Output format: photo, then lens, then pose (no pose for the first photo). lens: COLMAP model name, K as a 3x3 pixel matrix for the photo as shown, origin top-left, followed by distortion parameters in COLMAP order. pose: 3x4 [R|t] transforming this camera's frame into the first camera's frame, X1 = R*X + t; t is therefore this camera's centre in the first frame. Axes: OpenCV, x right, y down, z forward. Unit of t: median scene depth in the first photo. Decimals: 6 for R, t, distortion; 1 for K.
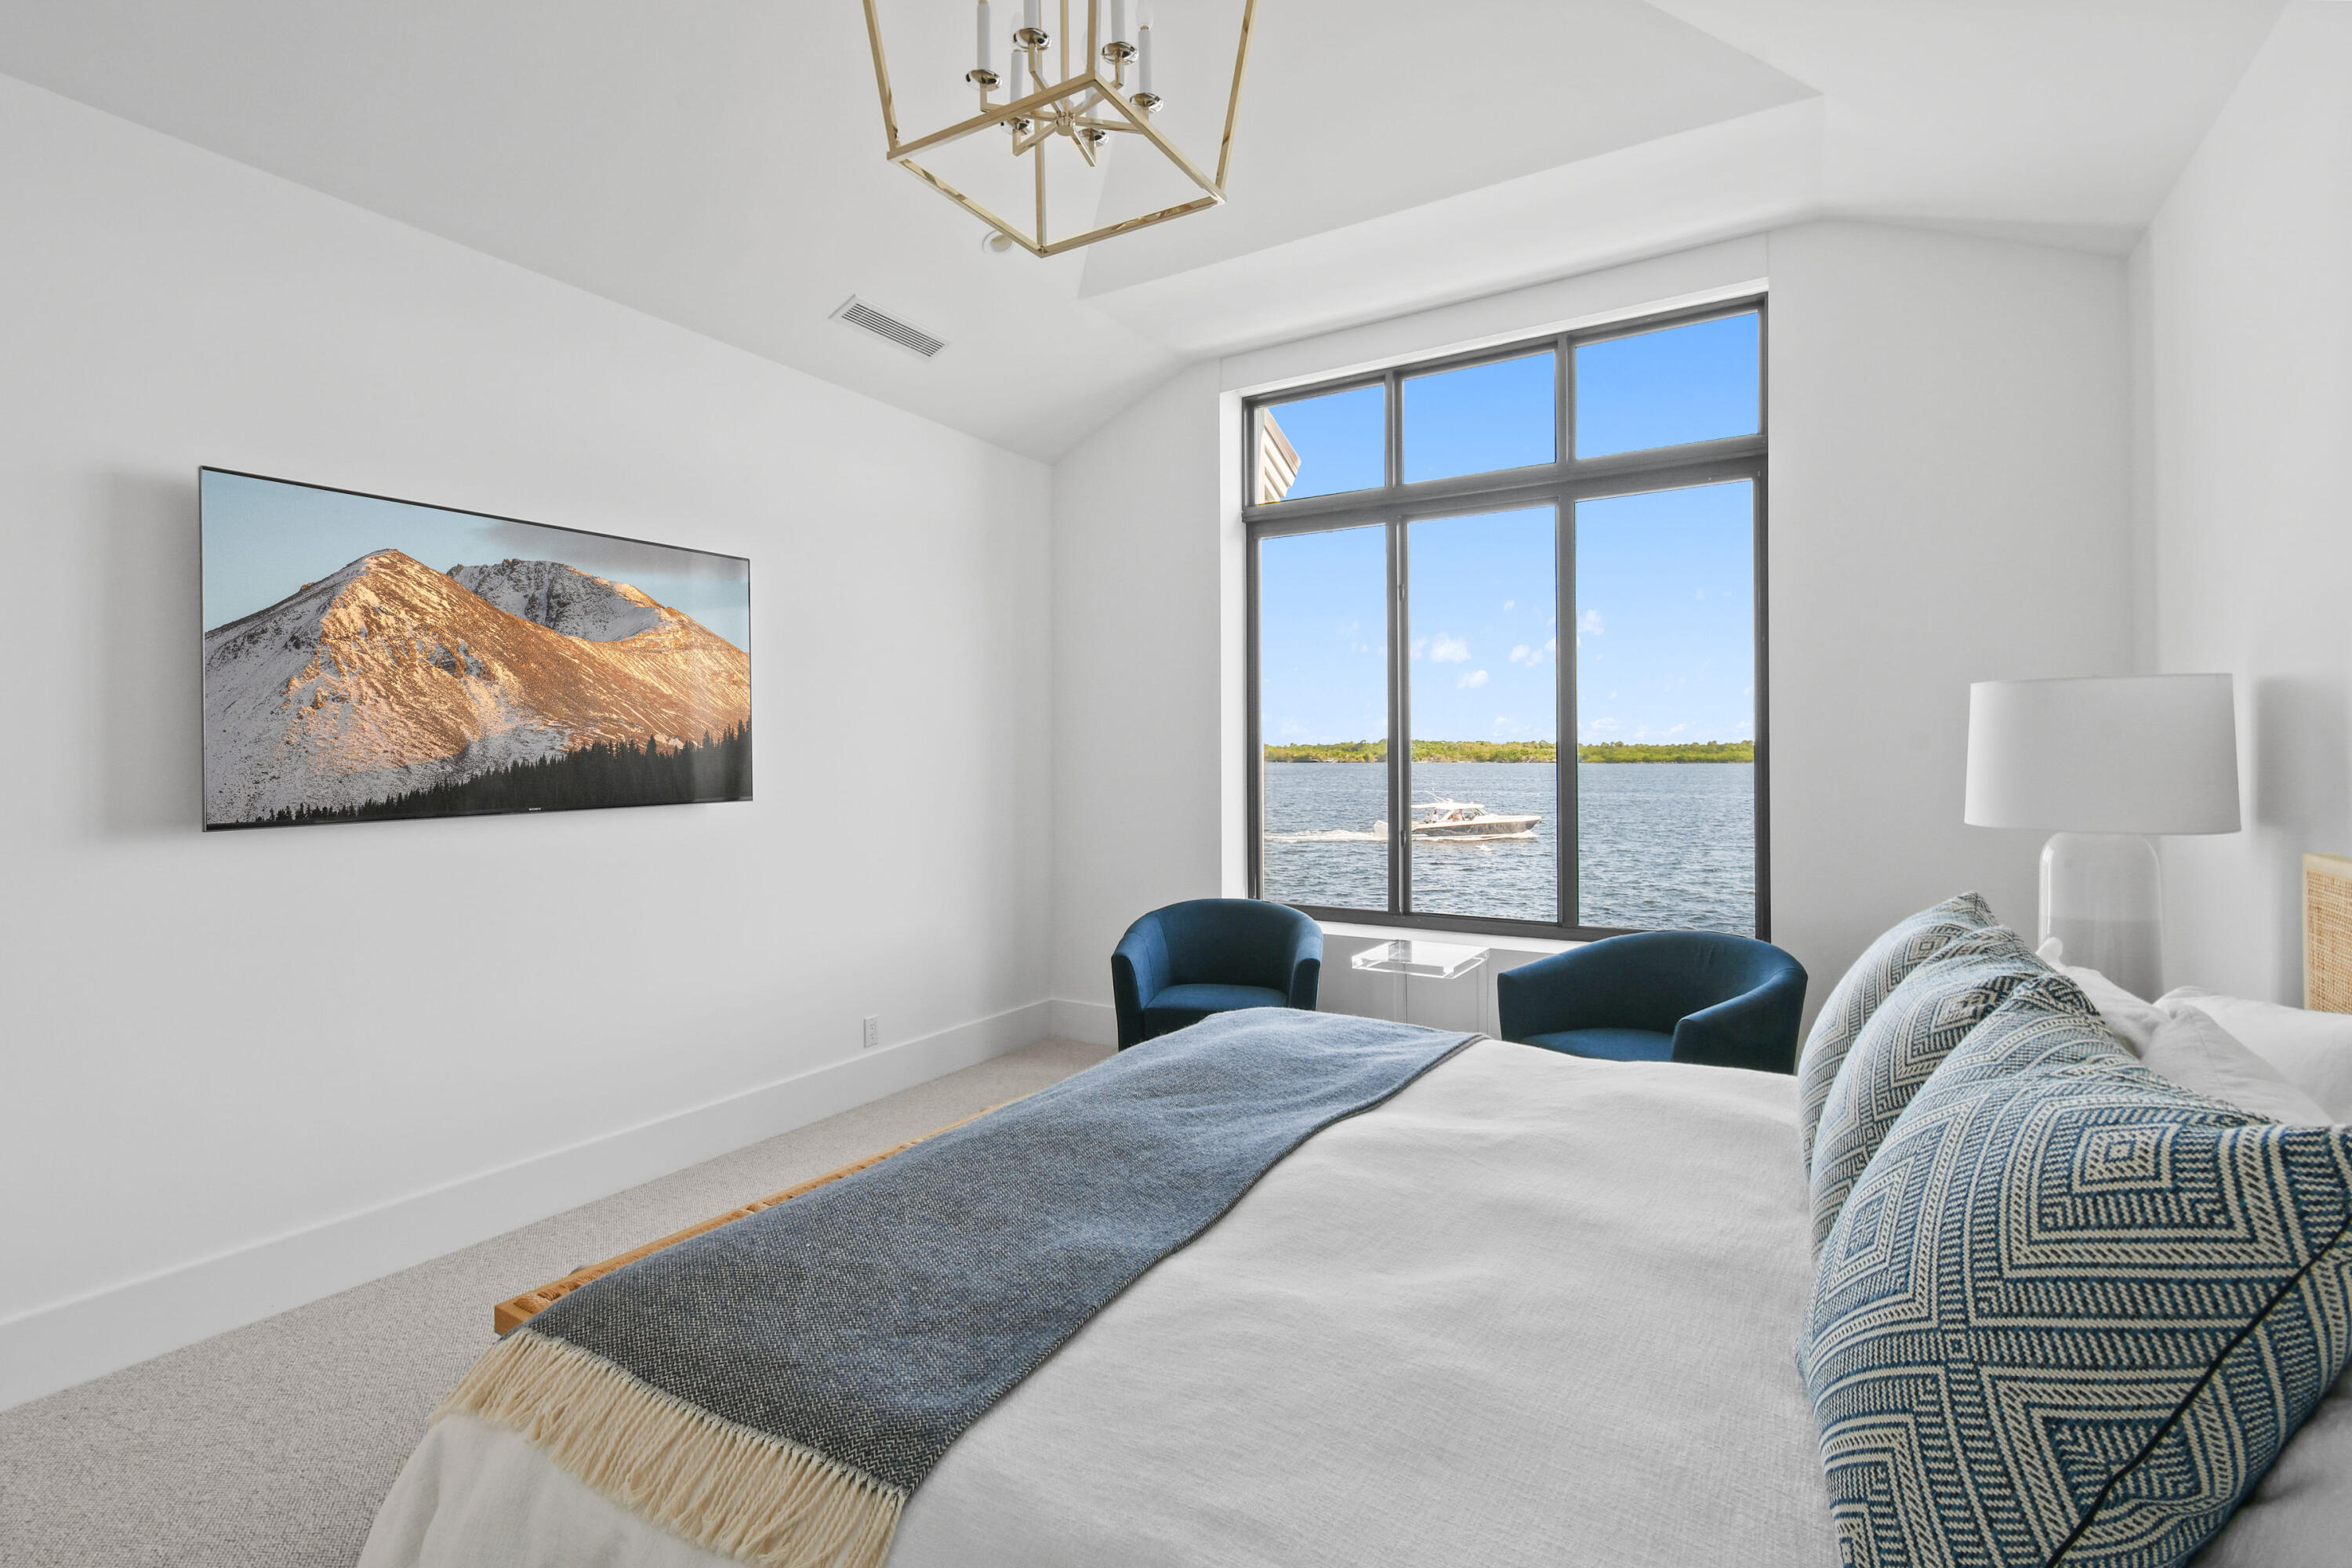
lens RADIAL K [[1077.0, 0, 1166.6], [0, 1077.0, 747.1], [0, 0, 1]] dist [0.000660, 0.000131]
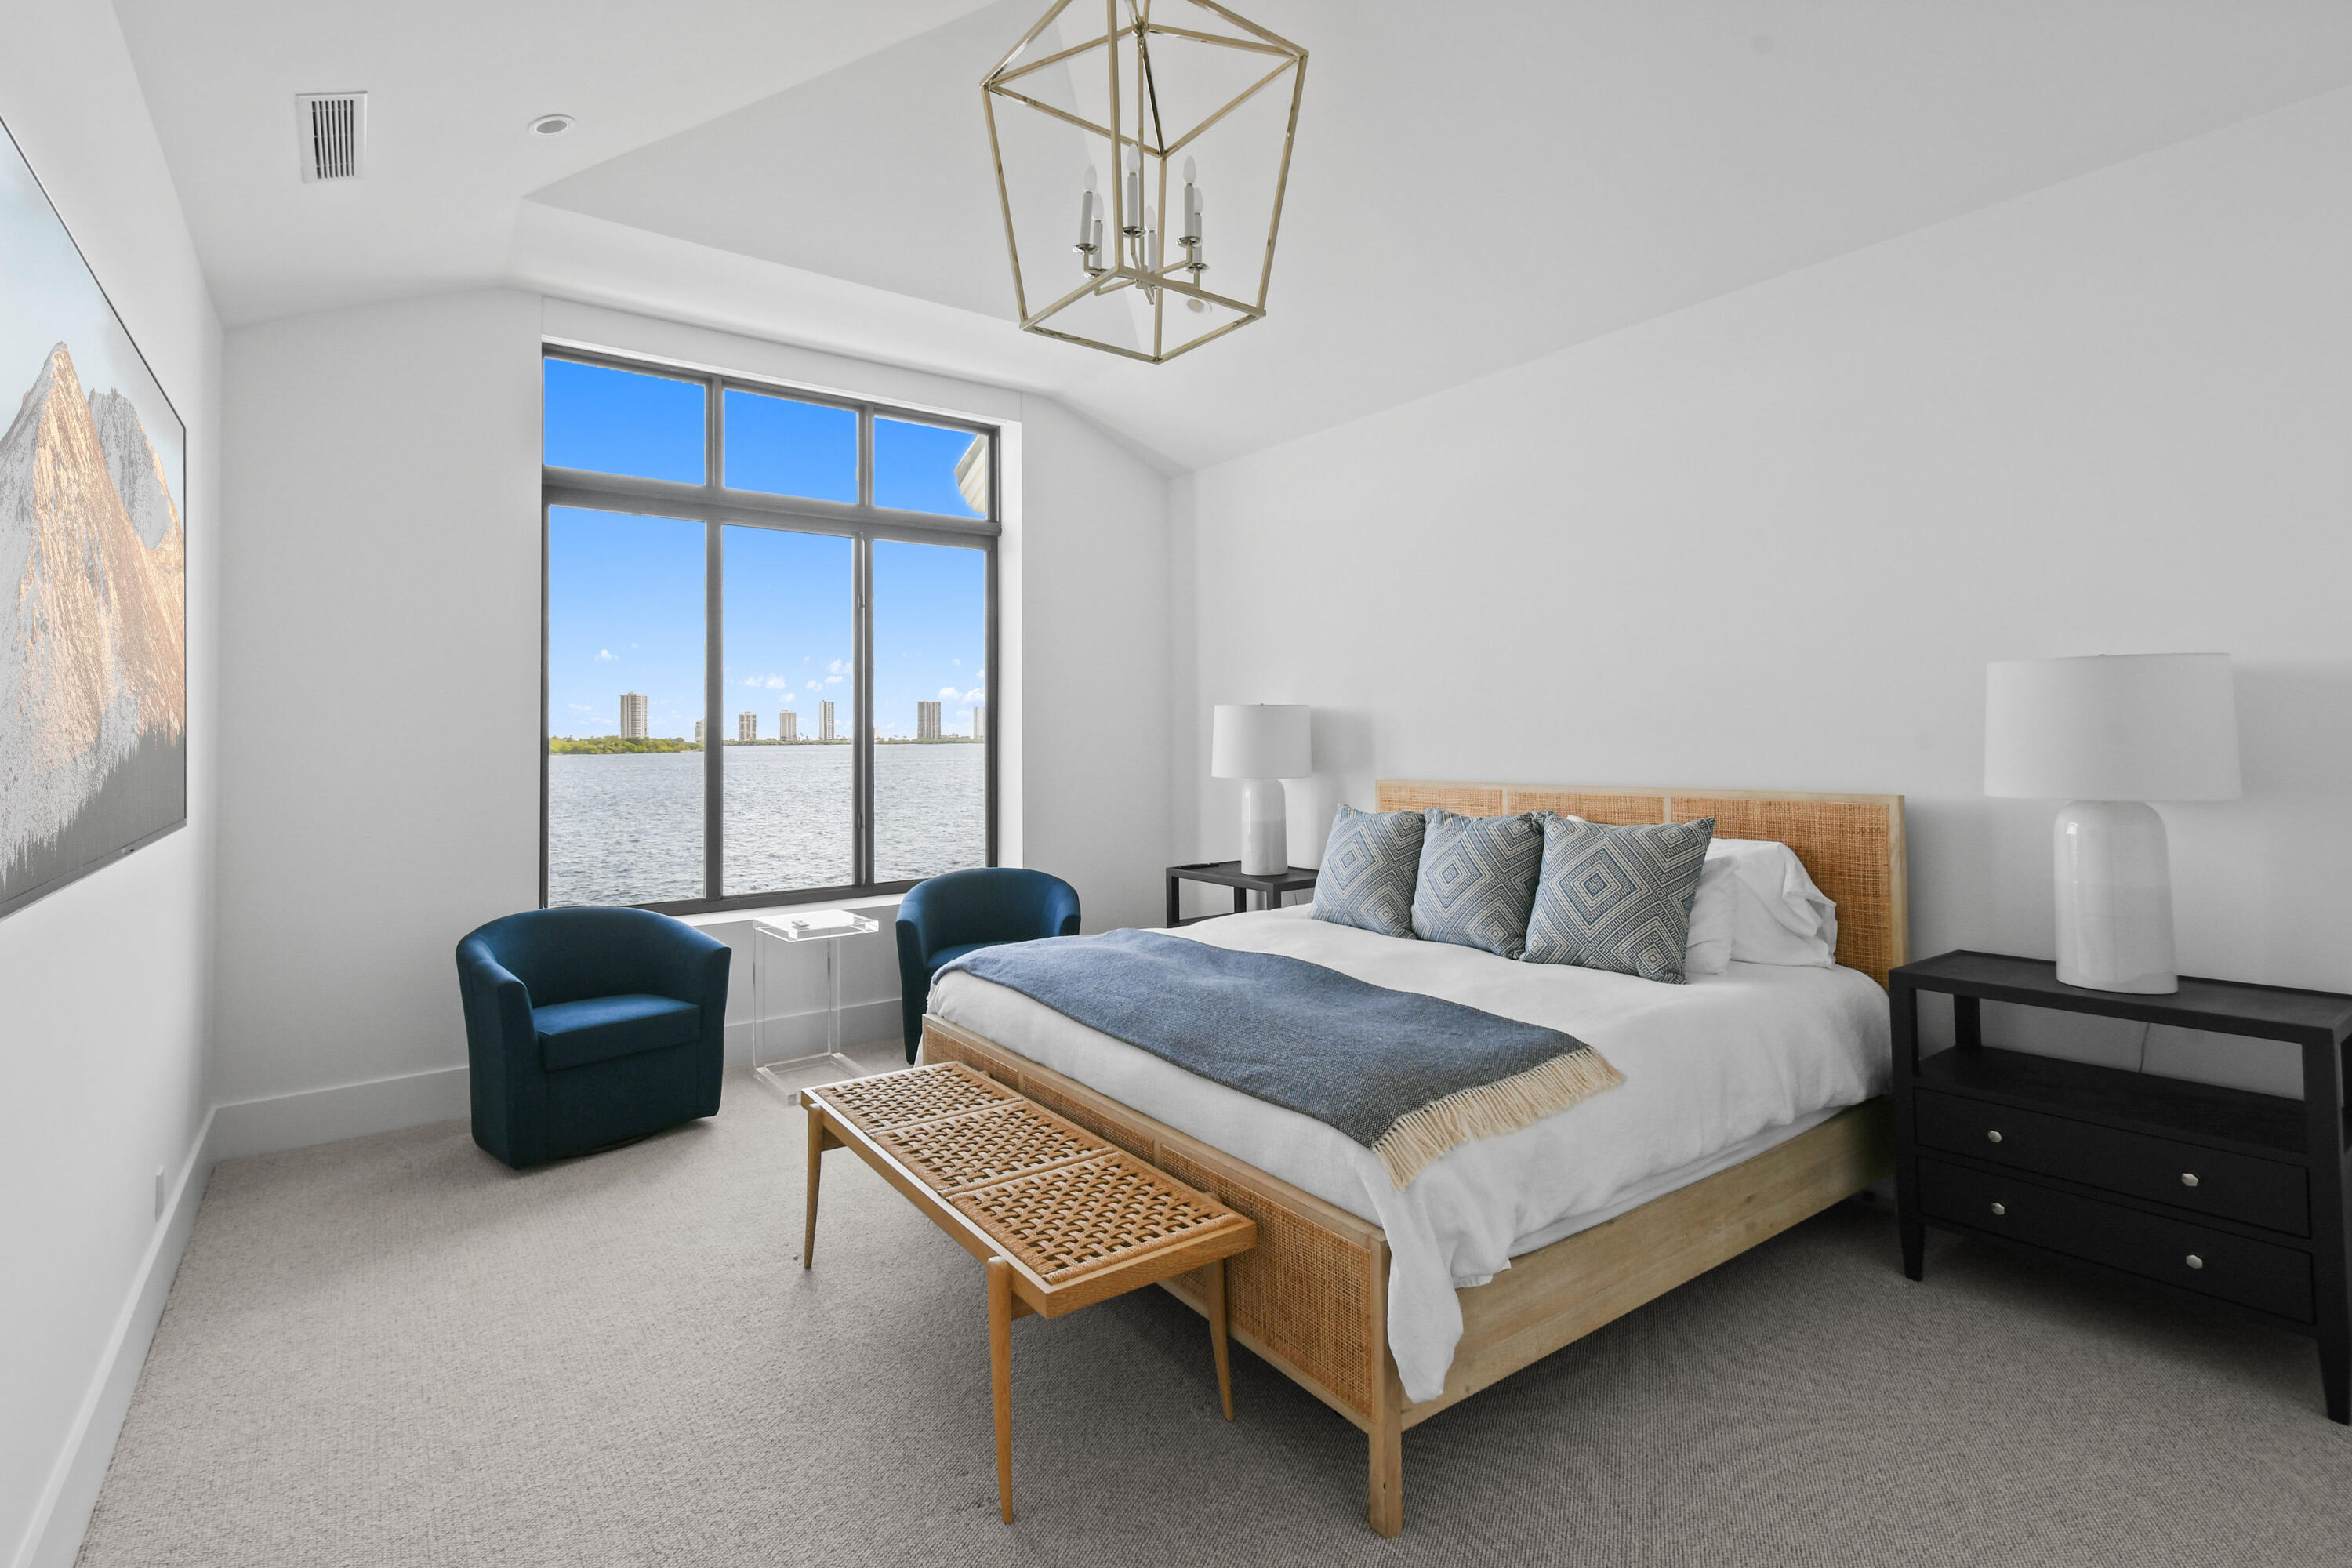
lens RADIAL K [[1077.0, 0, 1166.6], [0, 1077.0, 747.1], [0, 0, 1]] dist [0.000660, 0.000131]
pose [[0.380290, -0.005805, 0.924849, -0.632843], [-0.002143, 0.999972, 0.007157, -0.000134], [-0.924865, -0.004703, 0.380267, 0.215119]]
